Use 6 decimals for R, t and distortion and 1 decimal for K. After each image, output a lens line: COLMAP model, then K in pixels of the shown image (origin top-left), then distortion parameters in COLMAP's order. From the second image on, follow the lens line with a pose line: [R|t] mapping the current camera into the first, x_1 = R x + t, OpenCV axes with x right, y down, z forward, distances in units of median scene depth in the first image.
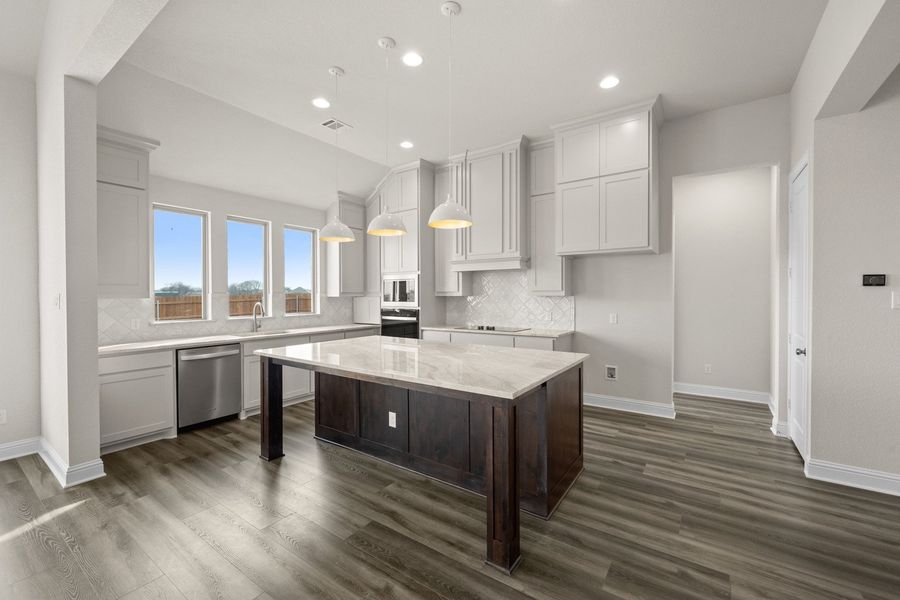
lens RADIAL K [[370.3, 0, 453.5], [0, 370.3, 297.7], [0, 0, 1]] dist [-0.003528, -0.000231]
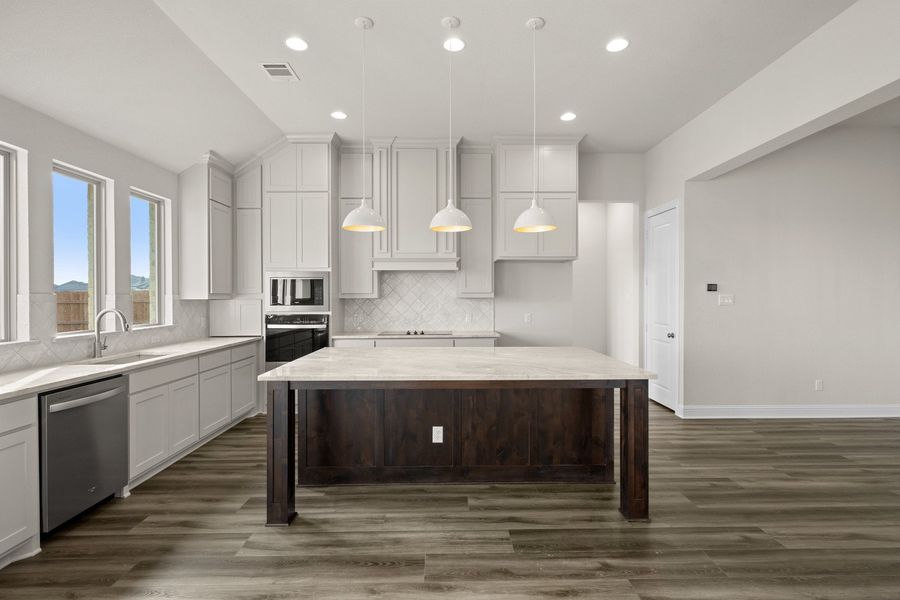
lens RADIAL K [[420.7, 0, 453.3], [0, 420.7, 297.7], [0, 0, 1]] dist [-0.002320, 0.001064]
pose [[0.812226, -0.000294, 0.583343, -0.480546], [0.004711, 0.999971, -0.006056, 0.001652], [-0.583324, 0.007667, 0.812203, 0.093299]]
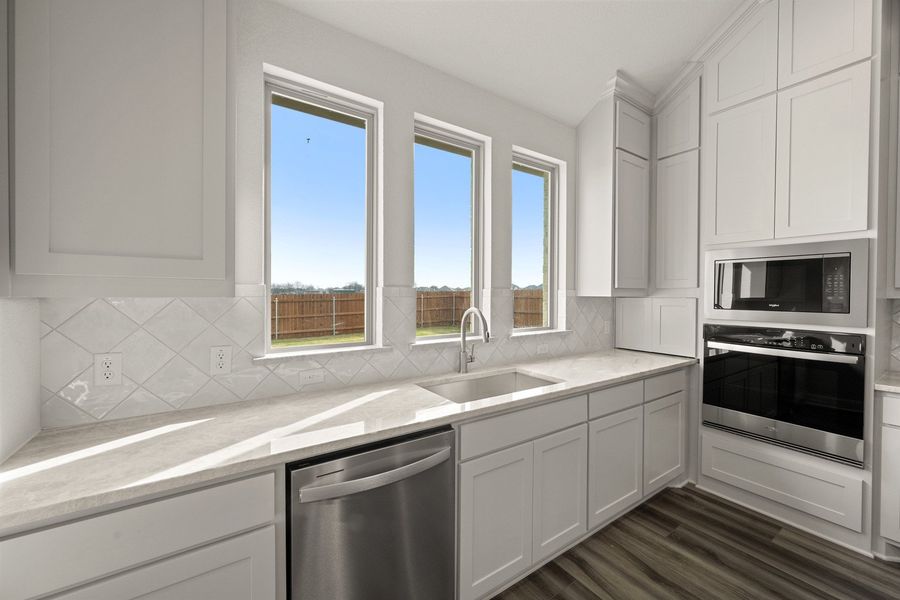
lens RADIAL K [[353.5, 0, 450.6], [0, 353.5, 296.6], [0, 0, 1]] dist [-0.001021, 0.000071]
pose [[0.930479, 0.013894, -0.366081, -0.405764], [-0.013587, 0.999902, 0.003417, -0.001954], [0.366093, 0.001795, 0.930577, 0.607841]]
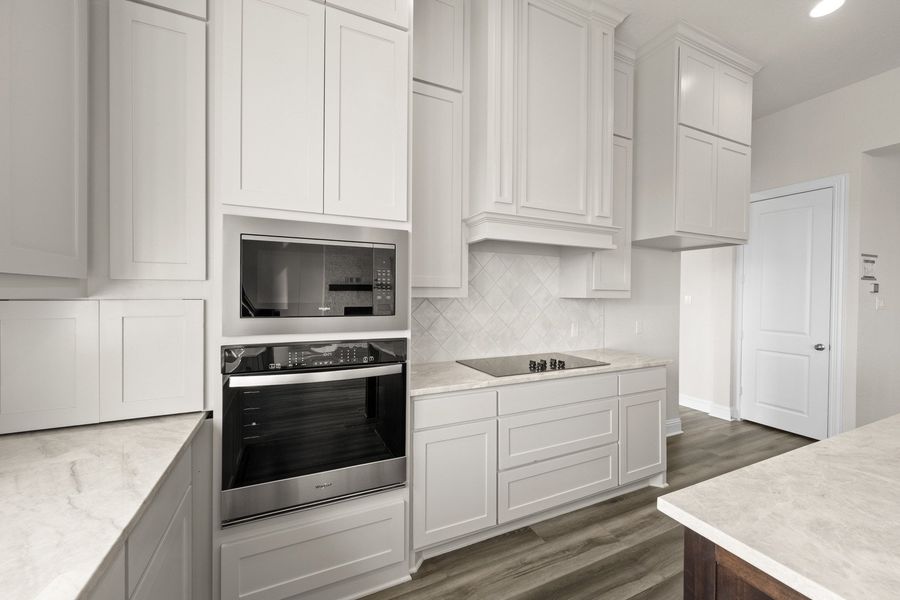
lens RADIAL K [[353.5, 0, 452.9], [0, 353.5, 298.8], [0, 0, 1]] dist [-0.001021, 0.000071]
pose [[0.509641, 0.001040, 0.860386, -0.399535], [-0.001491, 0.999999, -0.000325, -0.003787], [-0.860386, -0.001118, 0.509642, 0.931692]]
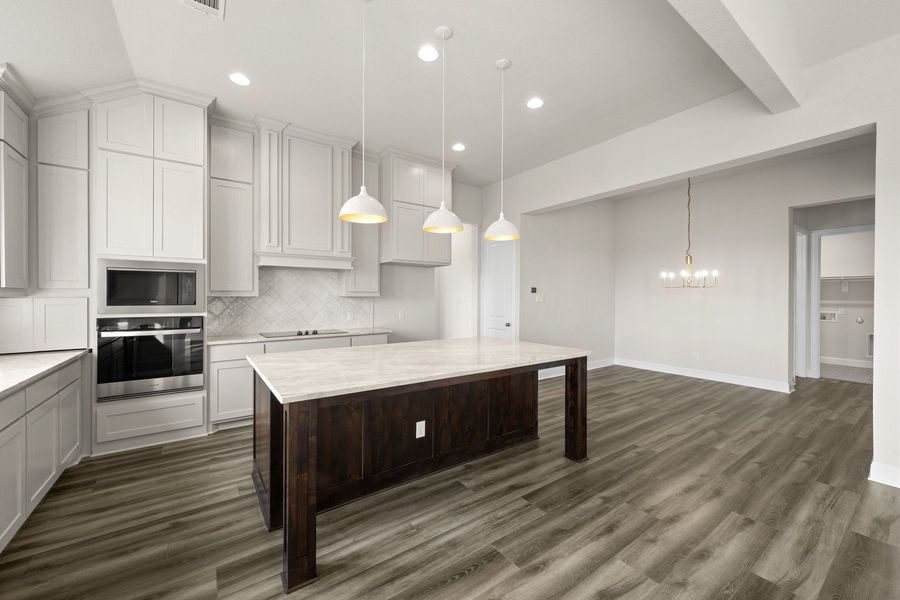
lens RADIAL K [[353.5, 0, 452.4], [0, 353.5, 297.9], [0, 0, 1]] dist [-0.001021, 0.000071]
pose [[0.337988, 0.001728, 0.941149, -0.635087], [0.005184, 0.999980, -0.003697, 0.003843], [-0.941136, 0.006128, 0.337972, 0.411170]]
